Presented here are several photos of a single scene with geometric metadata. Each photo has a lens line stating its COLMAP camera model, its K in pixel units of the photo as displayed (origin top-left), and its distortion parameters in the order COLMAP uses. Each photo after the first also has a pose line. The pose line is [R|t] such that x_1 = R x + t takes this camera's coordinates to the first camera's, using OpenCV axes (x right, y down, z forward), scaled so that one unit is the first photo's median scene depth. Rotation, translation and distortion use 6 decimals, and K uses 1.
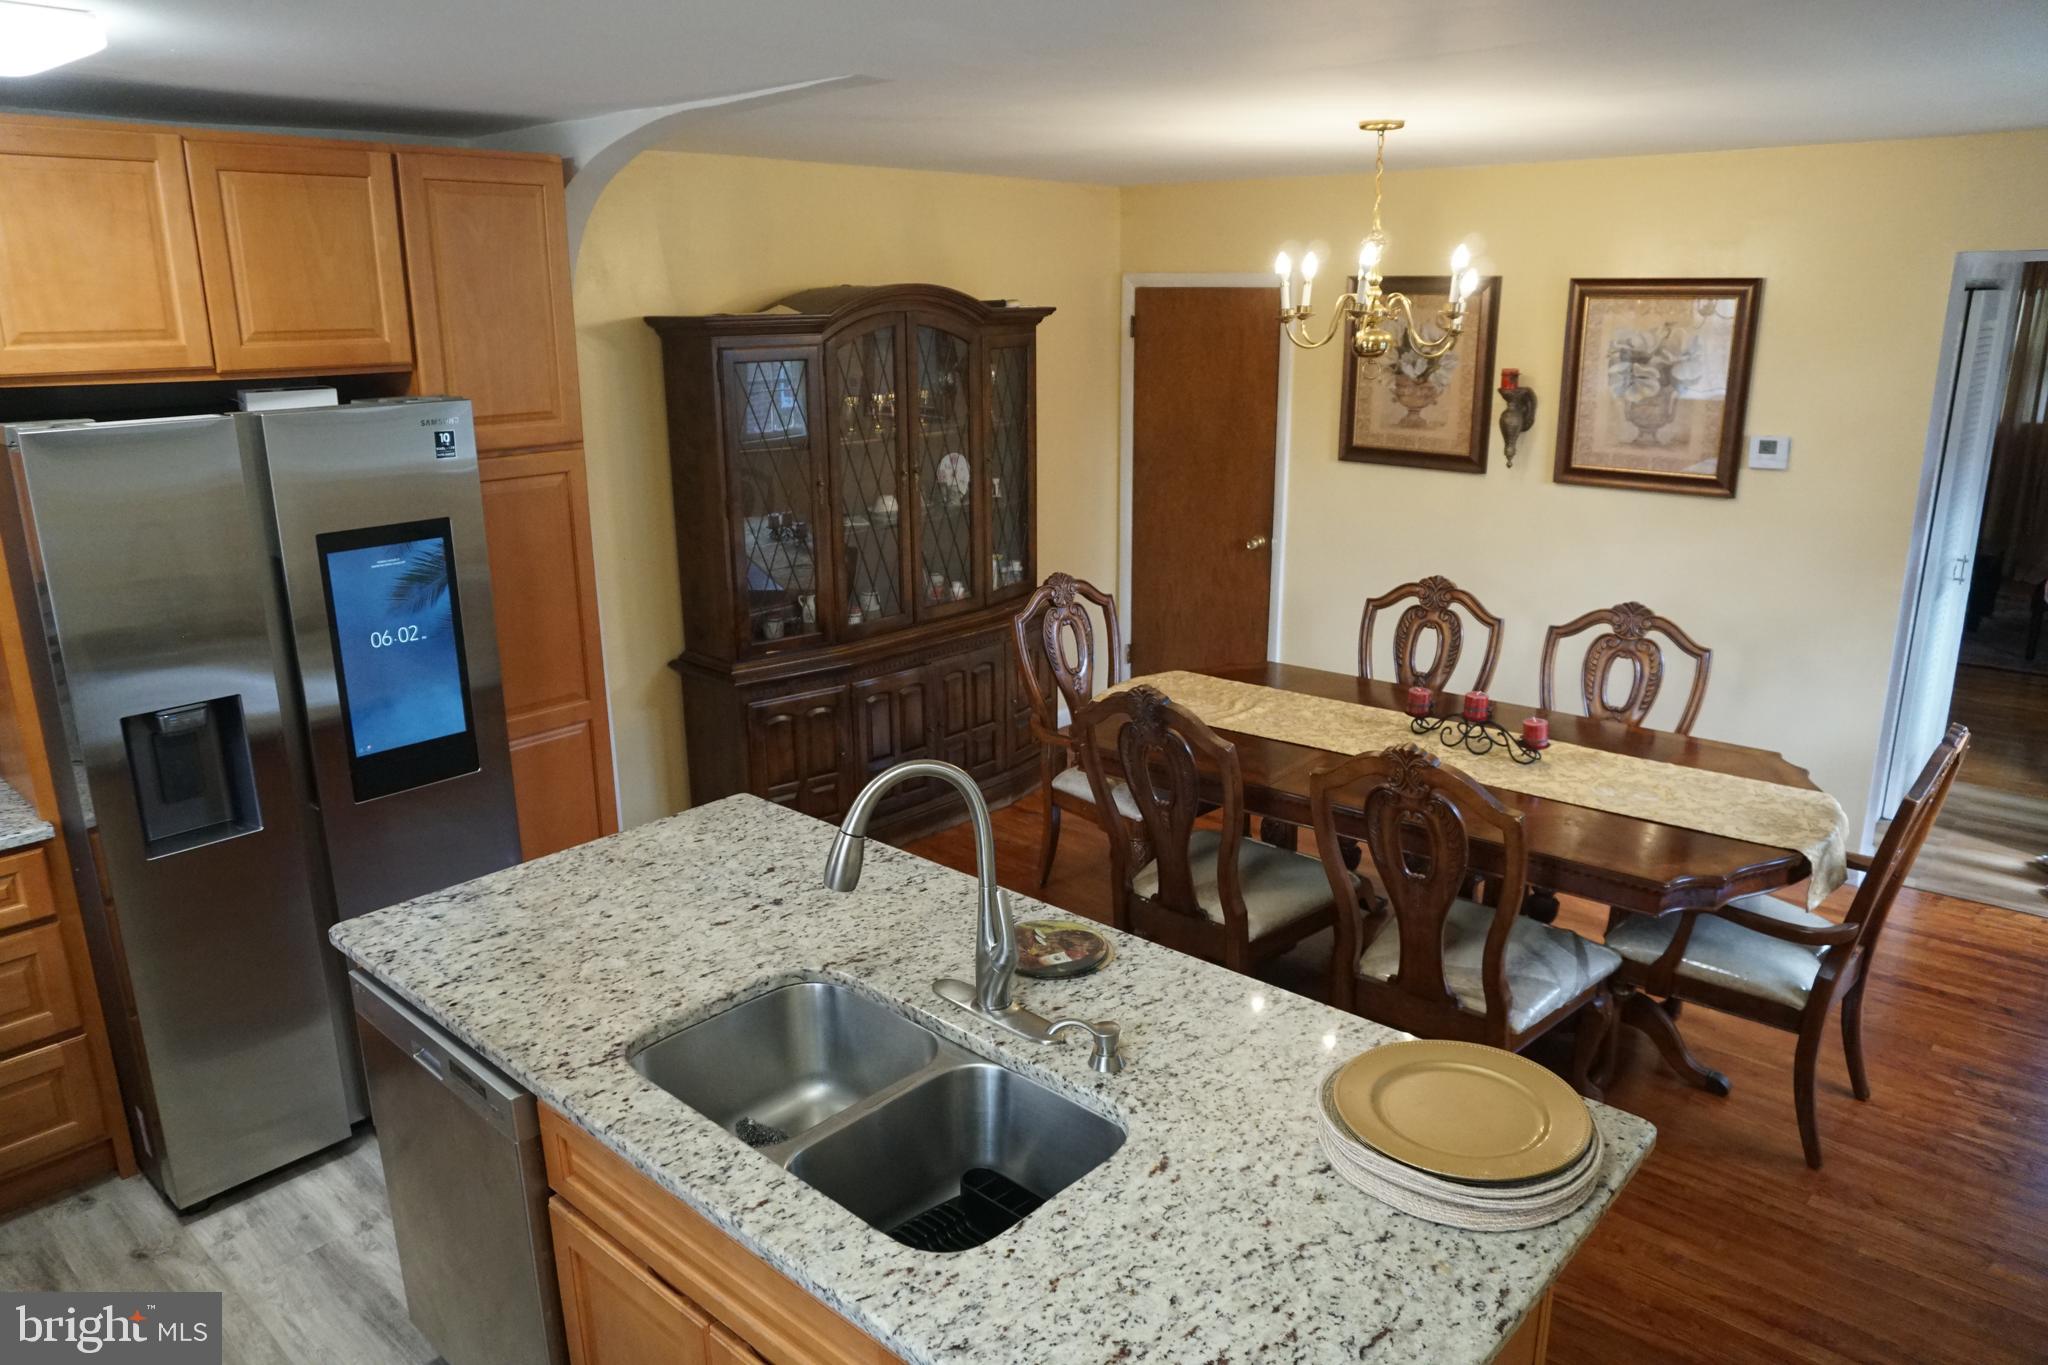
lens RADIAL K [[1377.5, 0, 1025.2], [0, 1377.5, 687.3], [0, 0, 1]] dist [-0.051764, 0.039797]
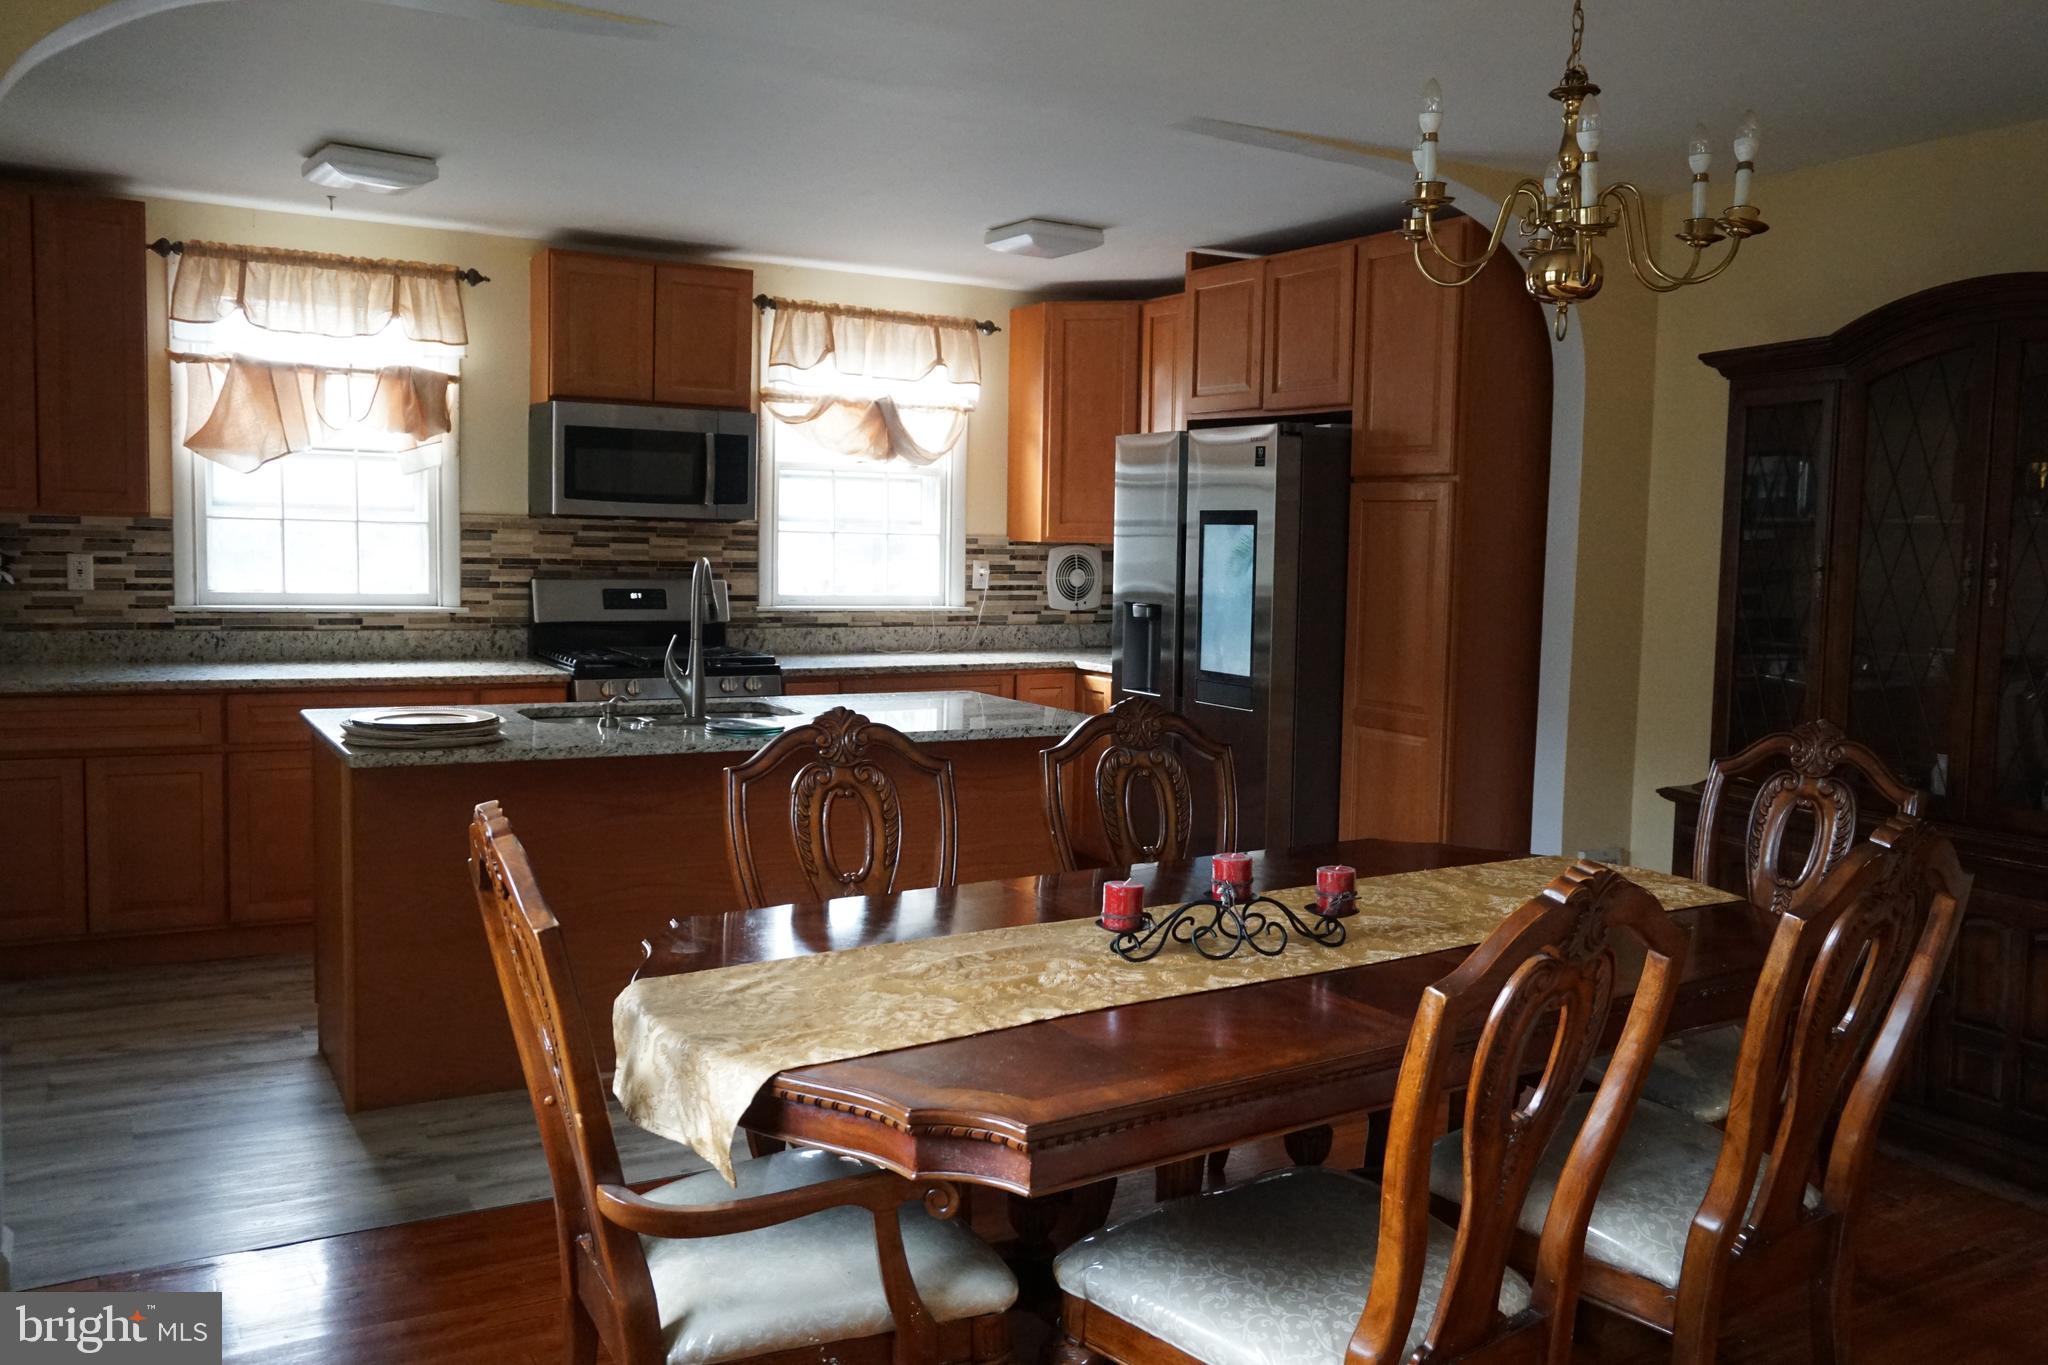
lens RADIAL K [[1659.0, 0, 1026.5], [0, 1659.0, 693.0], [0, 0, 1]] dist [-0.021316, 0.024569]
pose [[-0.309554, 0.098914, -0.945723, 1.245064], [-0.271705, 0.943907, 0.187658, -0.207561], [0.911237, 0.315048, -0.265315, 1.339808]]
